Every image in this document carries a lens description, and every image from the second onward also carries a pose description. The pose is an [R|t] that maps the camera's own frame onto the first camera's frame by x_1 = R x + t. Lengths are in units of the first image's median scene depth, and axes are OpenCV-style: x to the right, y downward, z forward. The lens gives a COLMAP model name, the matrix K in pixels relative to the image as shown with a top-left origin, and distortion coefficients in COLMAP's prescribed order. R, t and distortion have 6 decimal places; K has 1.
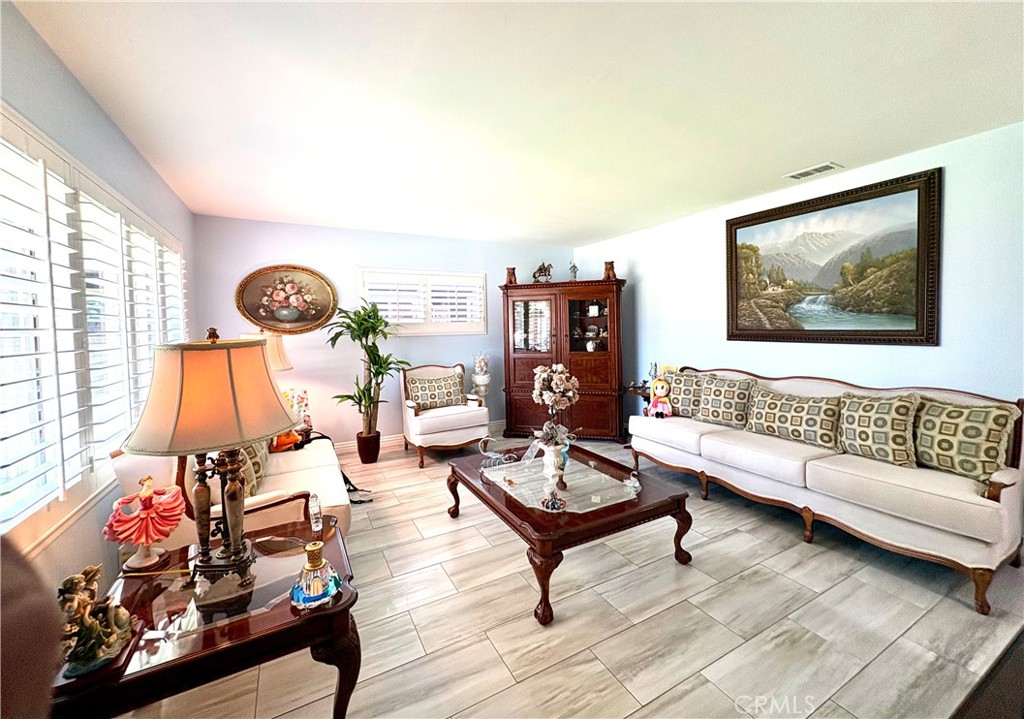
lens RADIAL K [[410.0, 0, 512.7], [0, 410.0, 339.1], [0, 0, 1]] dist [0.000575, 0.000008]
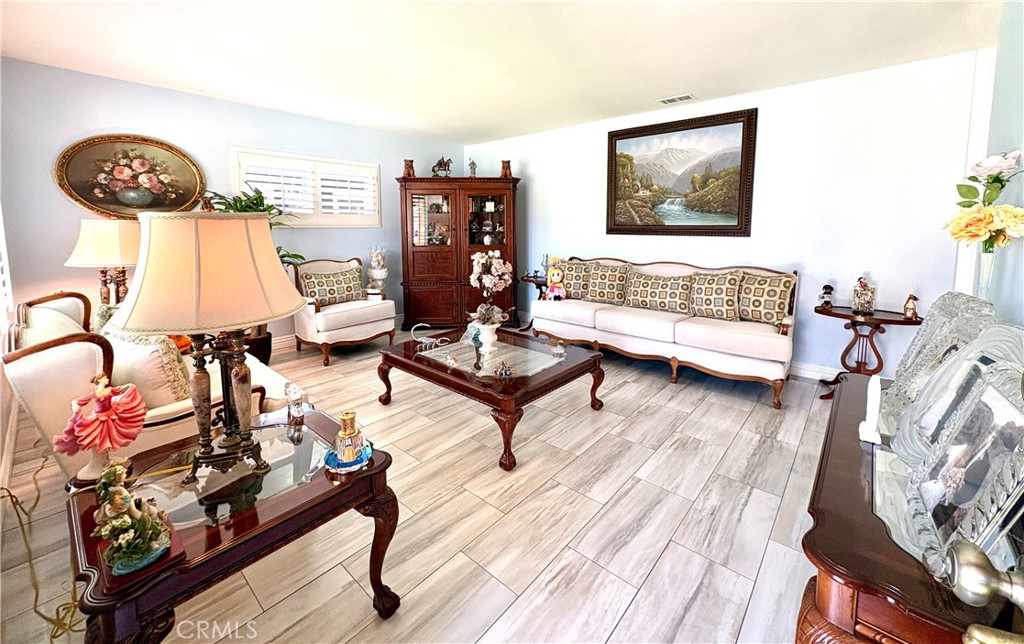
lens RADIAL K [[410.3, 0, 511.9], [0, 410.3, 264.8], [0, 0, 1]] dist [-0.000179, 0.000083]
pose [[0.936203, -0.016023, 0.351094, -0.214901], [-0.004873, 0.998272, 0.058552, 0.032517], [-0.351425, -0.056528, 0.934508, -0.037290]]
